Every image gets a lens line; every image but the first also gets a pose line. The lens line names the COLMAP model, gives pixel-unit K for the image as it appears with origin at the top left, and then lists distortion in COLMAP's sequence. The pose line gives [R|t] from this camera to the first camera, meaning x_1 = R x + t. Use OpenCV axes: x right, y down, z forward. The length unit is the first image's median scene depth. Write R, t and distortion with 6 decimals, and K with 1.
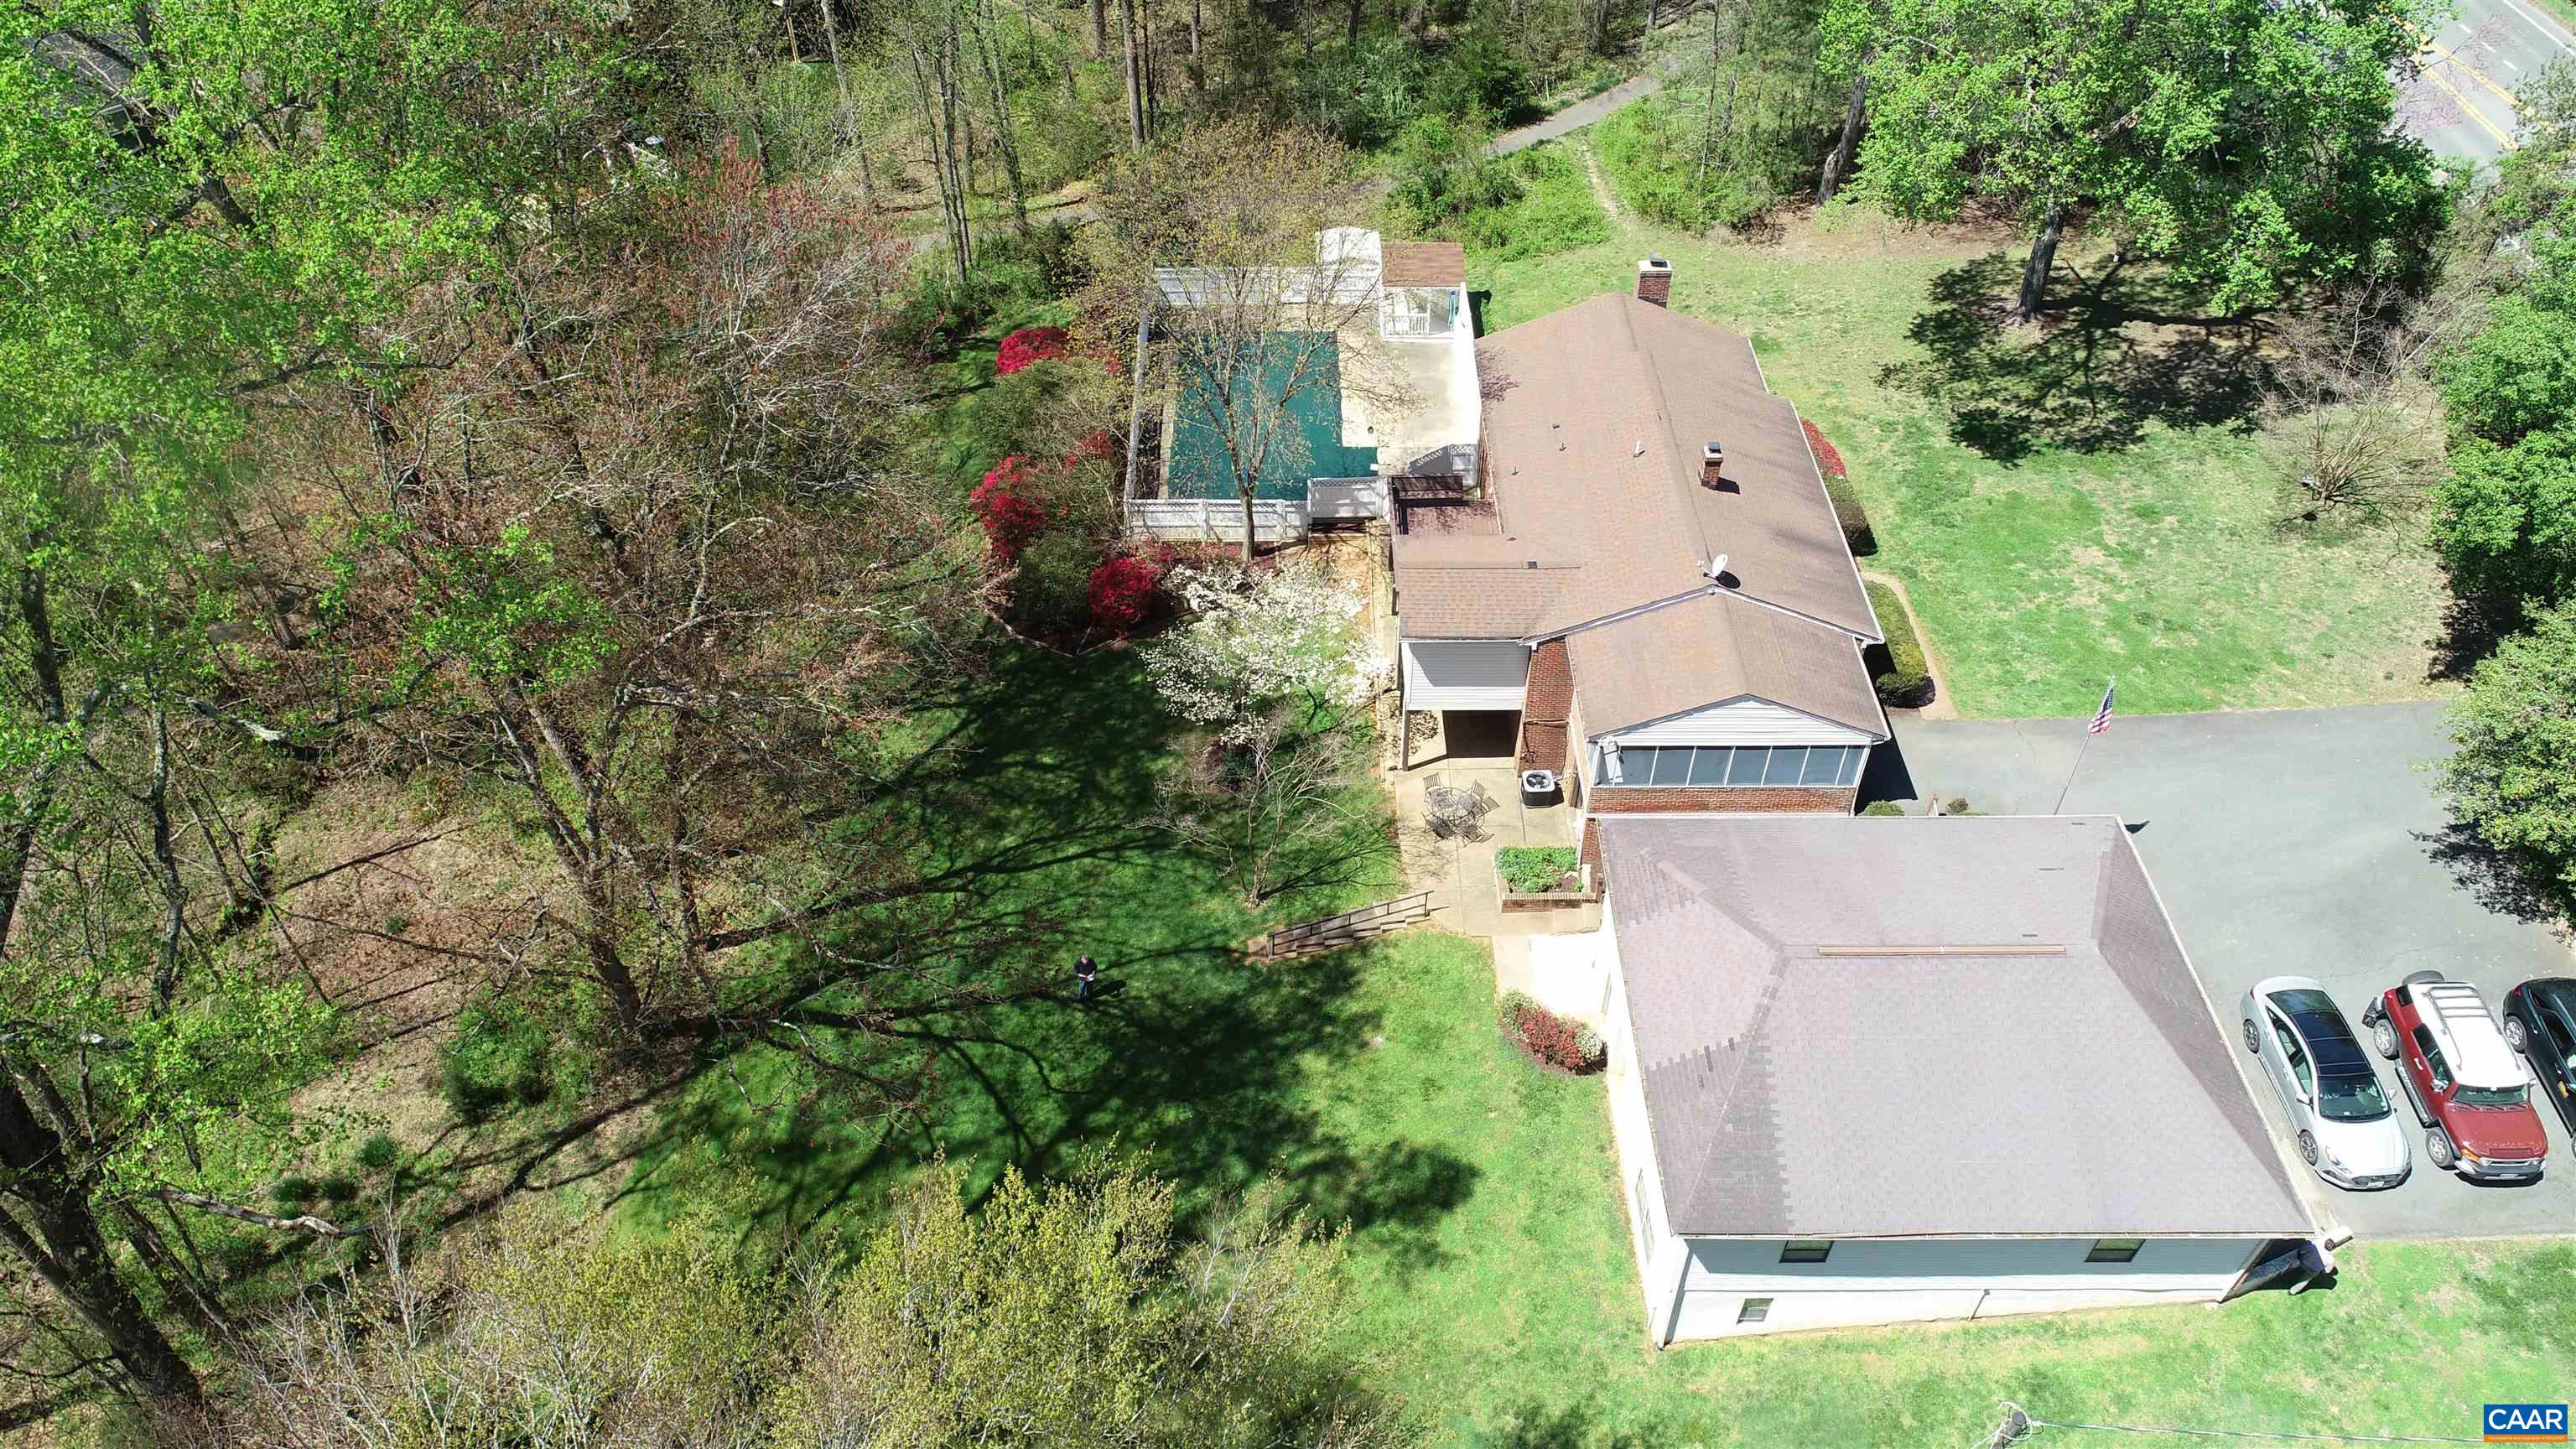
lens RADIAL K [[1743.2, 0, 1286.4], [0, 1743.2, 731.6], [0, 0, 1]] dist [0.012492, -0.004382]
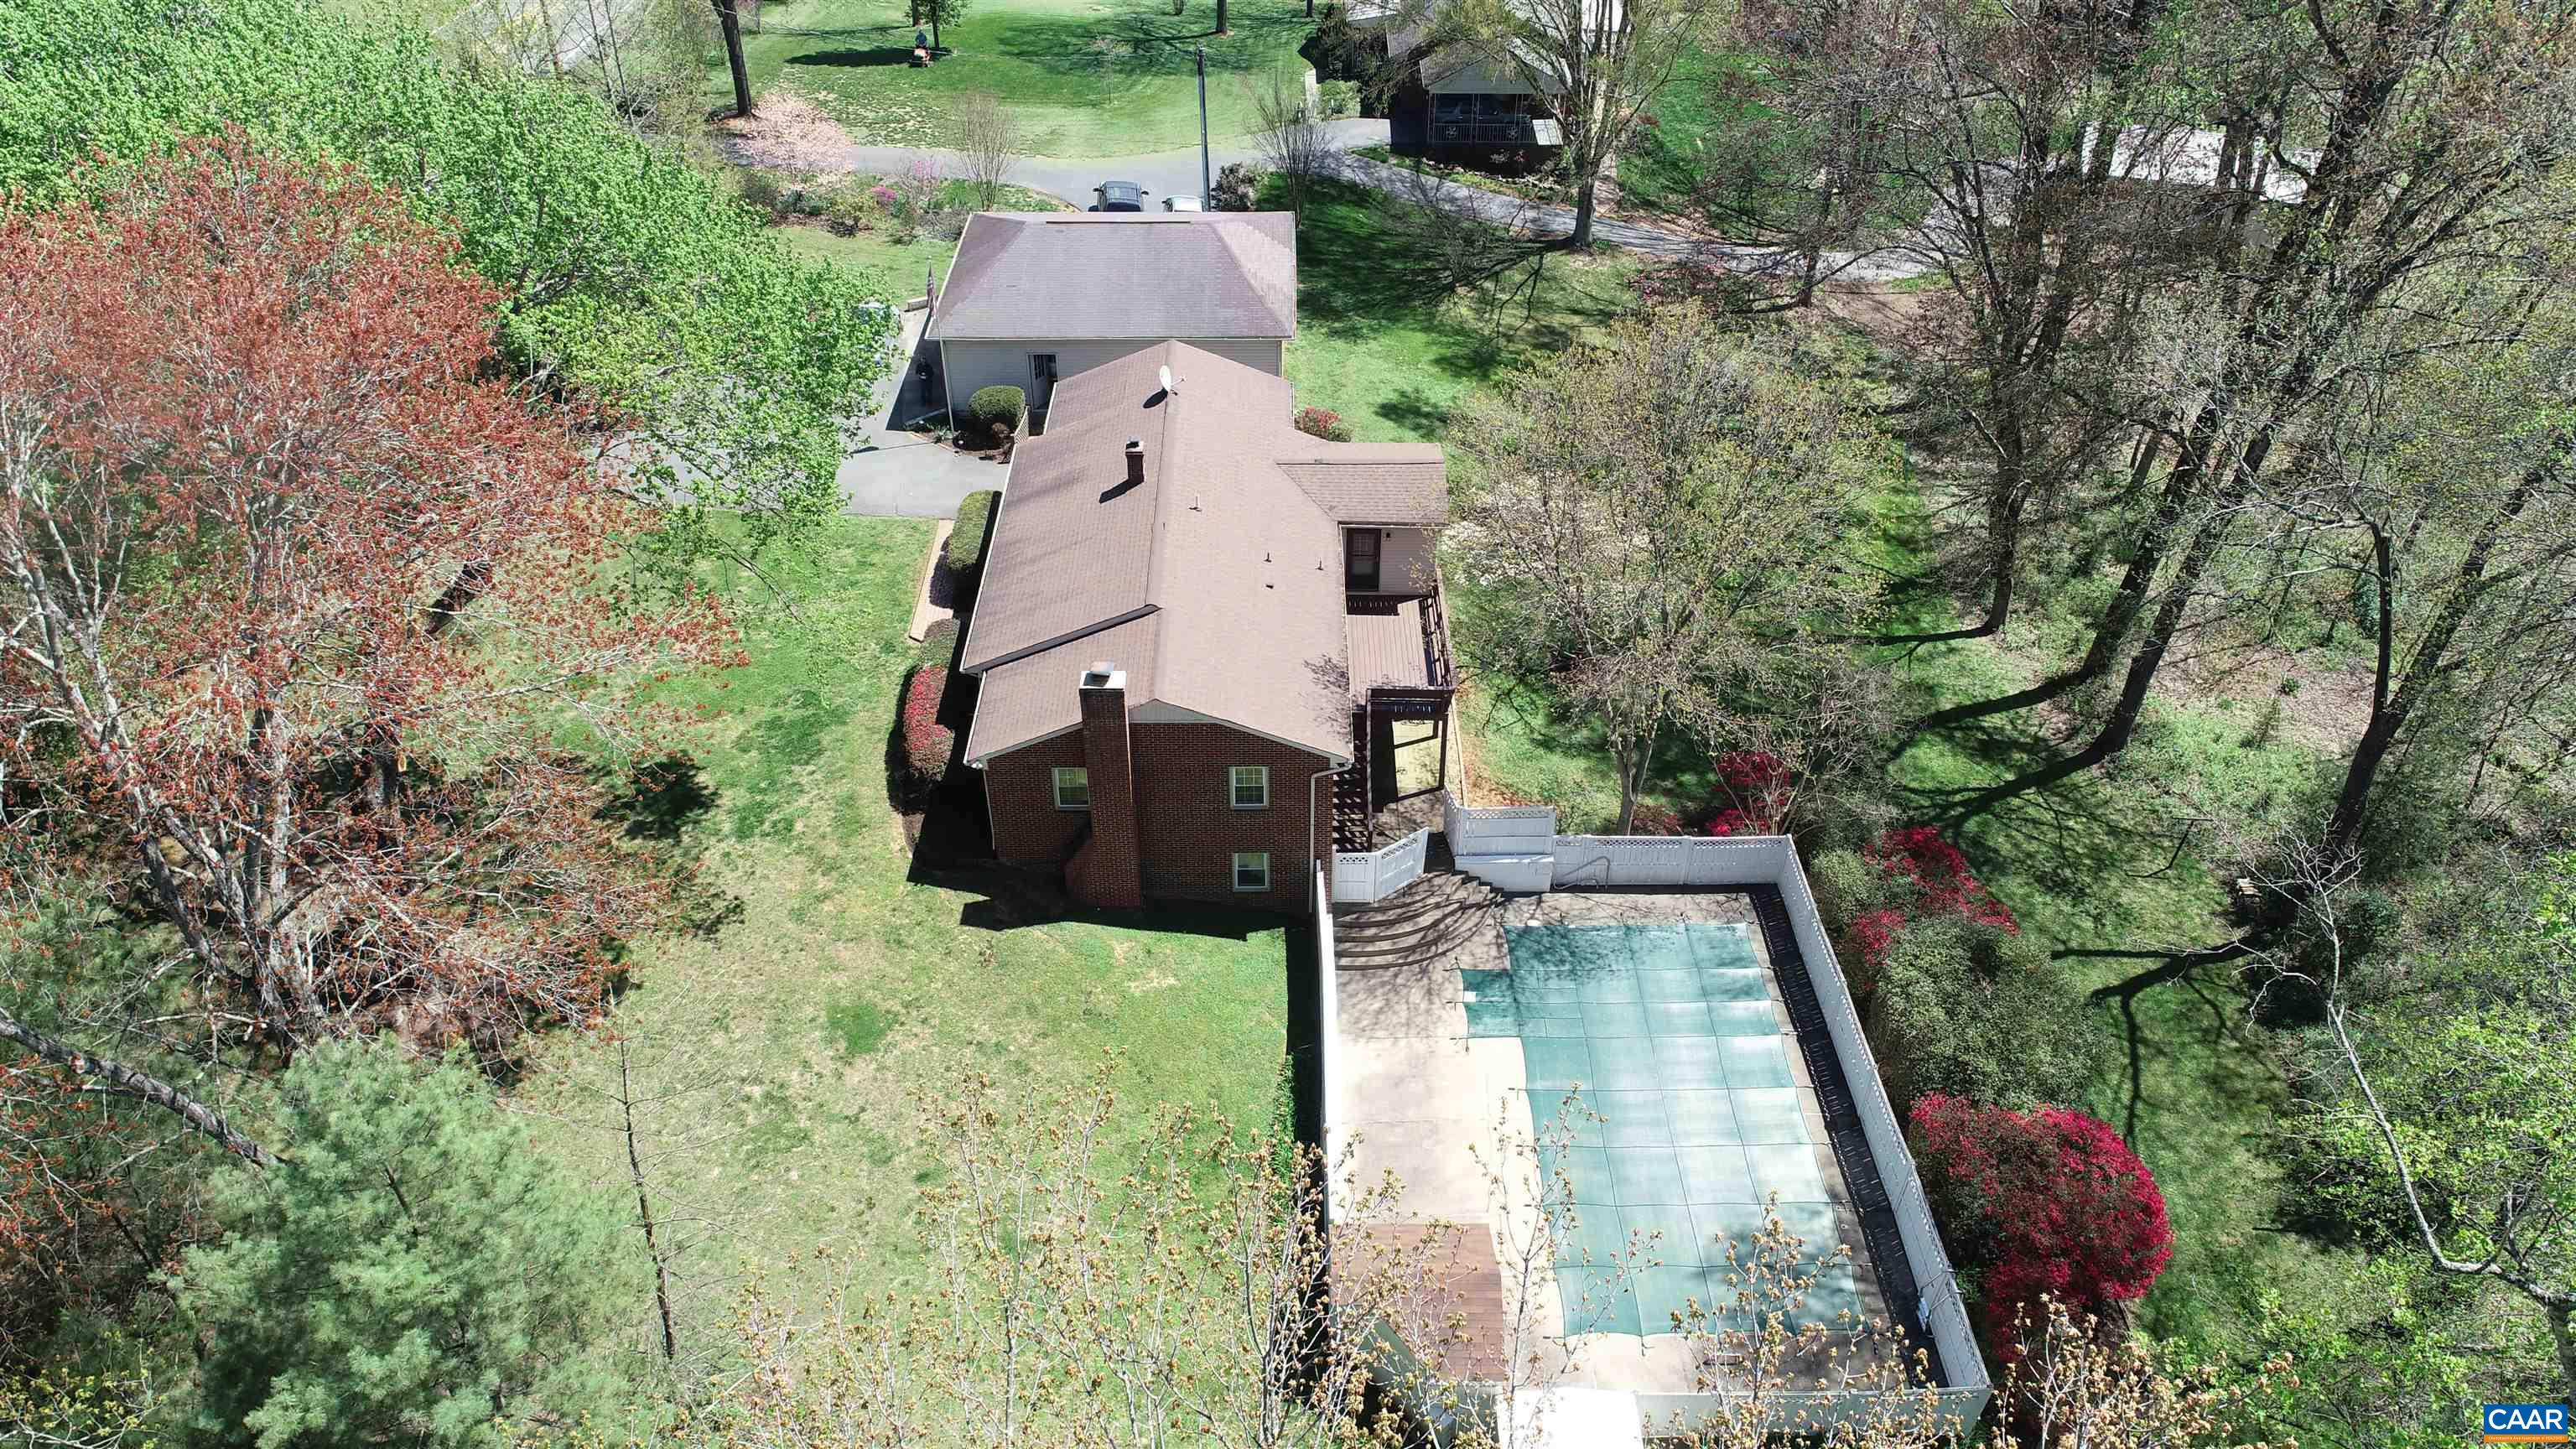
lens RADIAL K [[1743.2, 0, 1285.4], [0, 1743.2, 738.6], [0, 0, 1]] dist [0.012492, -0.004382]
pose [[-0.999916, 0.011424, 0.006195, 0.152779], [0.007786, 0.144956, 0.989407, -1.098526], [0.010405, 0.989372, -0.145033, 1.294508]]
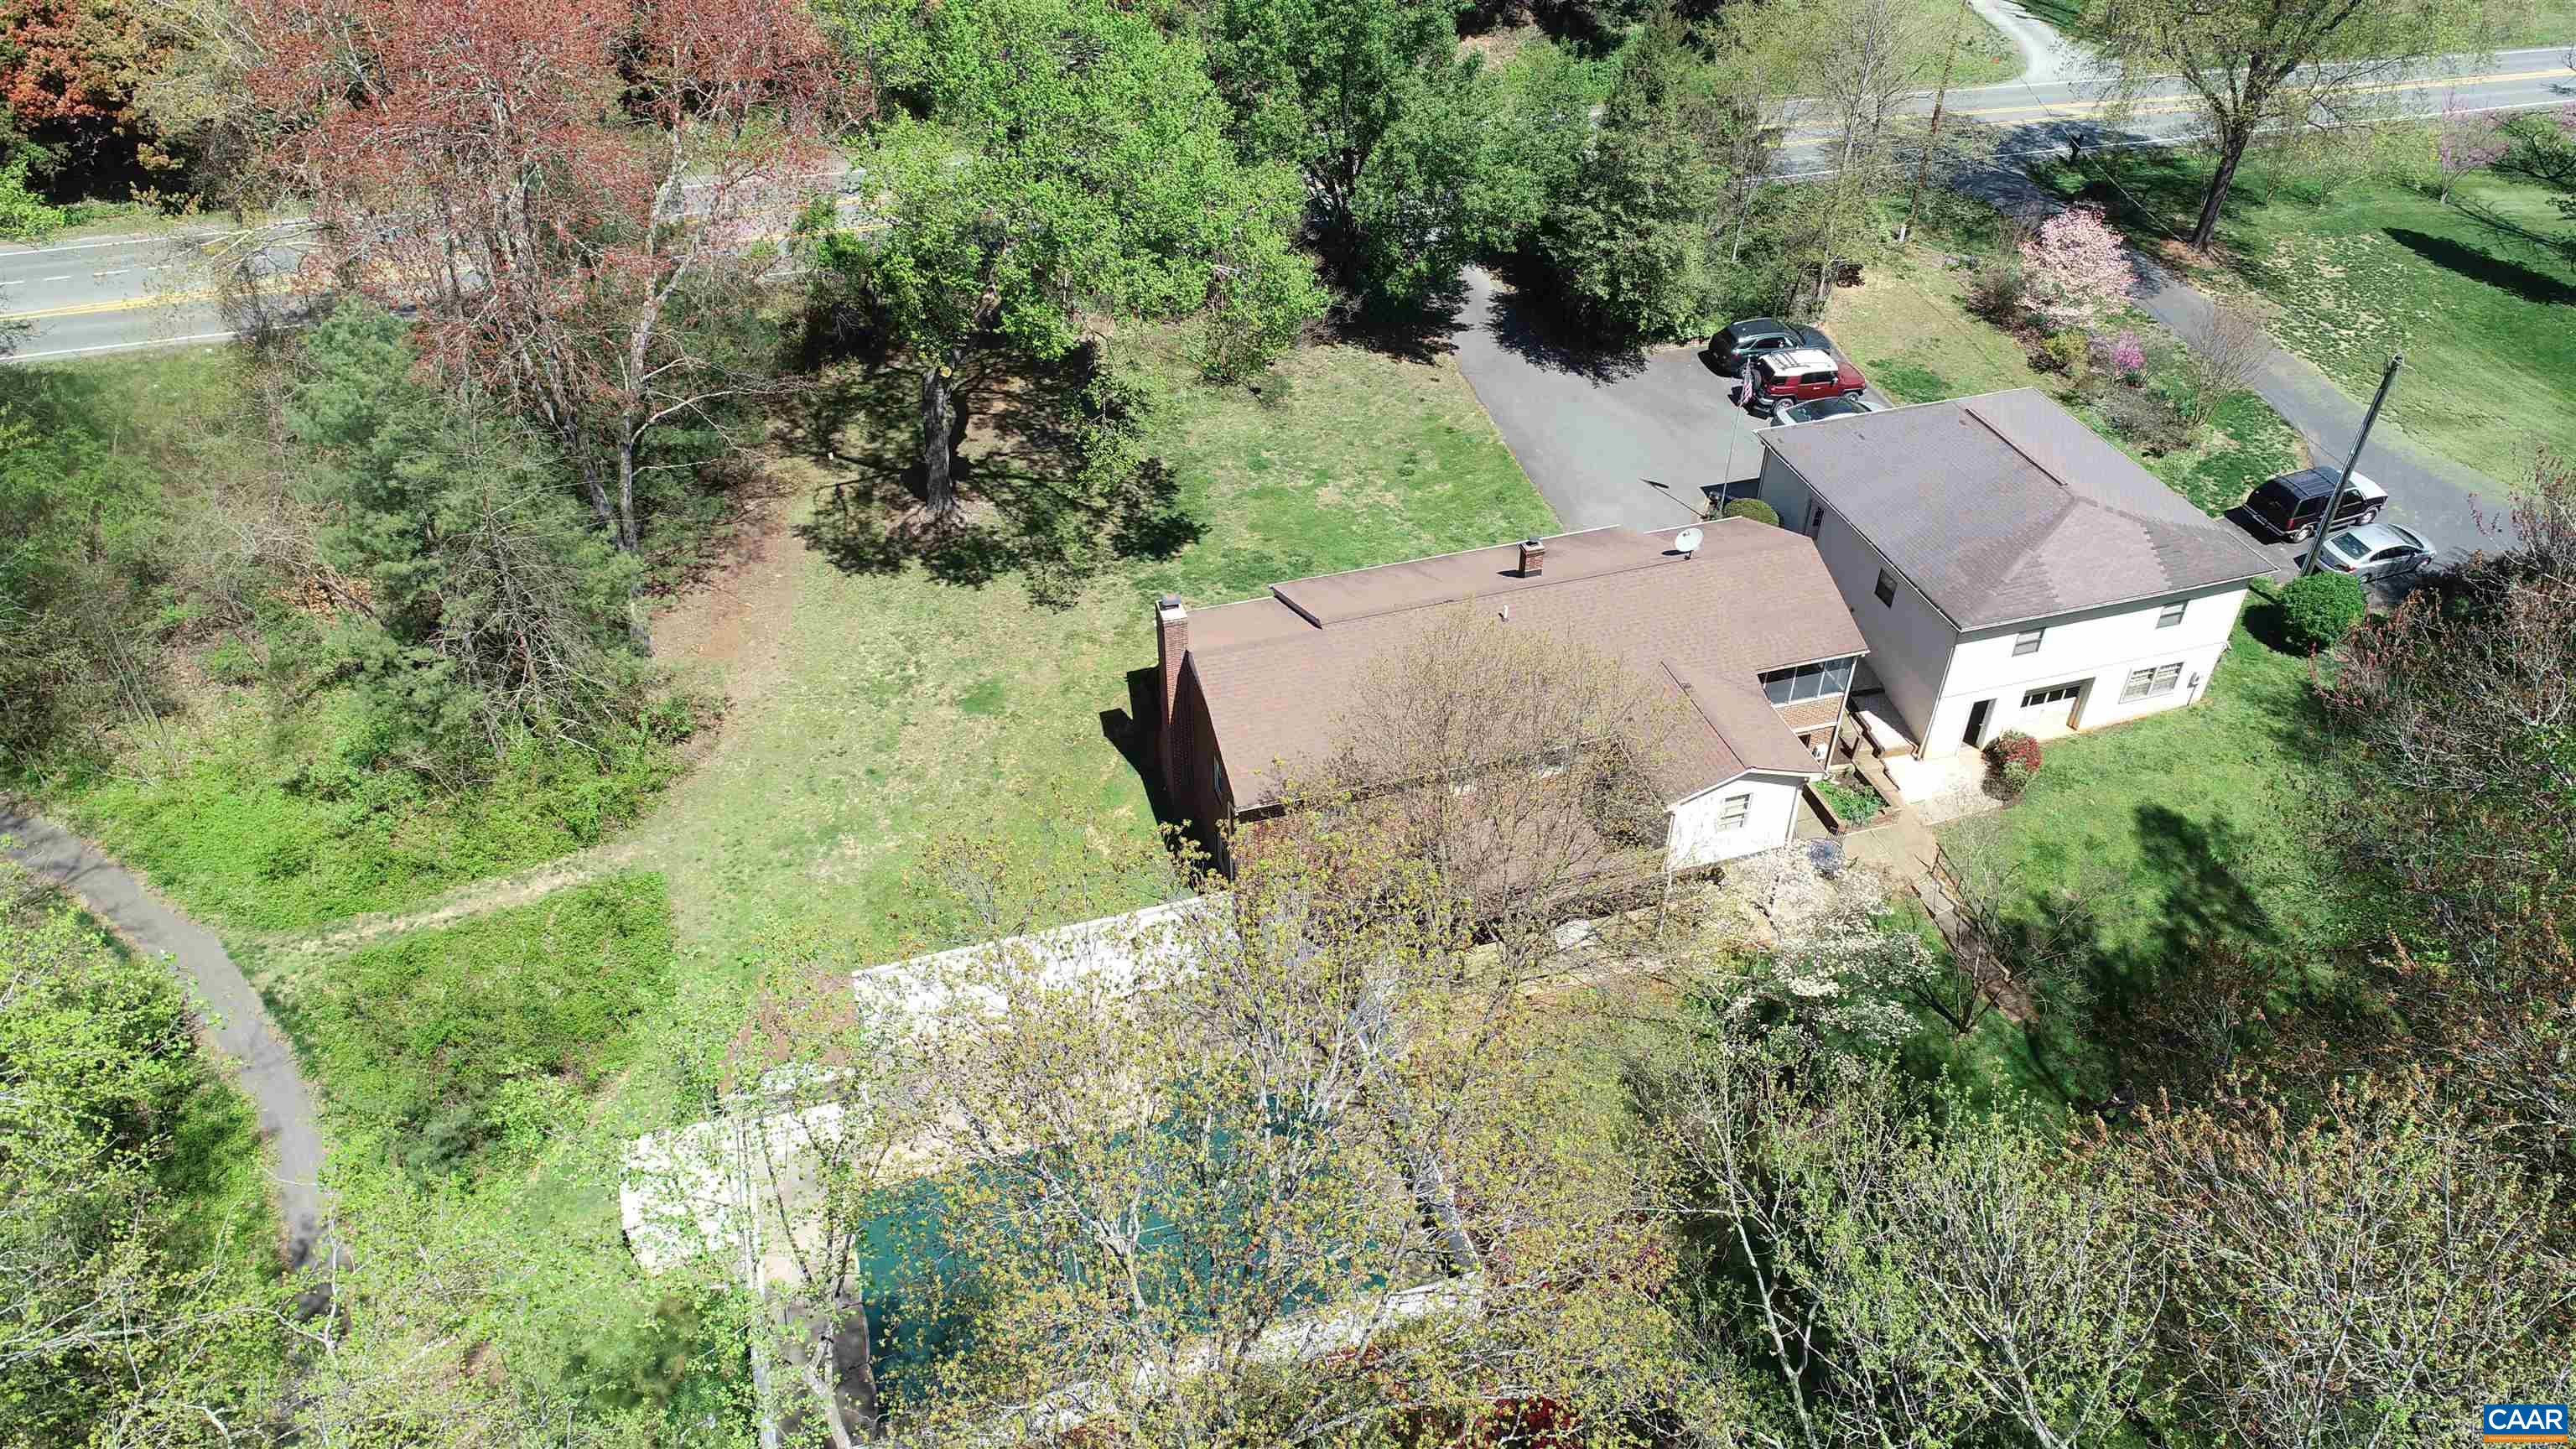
lens RADIAL K [[1743.2, 0, 1288.7], [0, 1743.2, 716.7], [0, 0, 1]] dist [0.012492, -0.004382]
pose [[-0.294548, -0.590890, 0.751060, -0.542599], [0.653804, 0.448602, 0.609341, -0.832738], [-0.696980, 0.670526, 0.254191, 0.898131]]
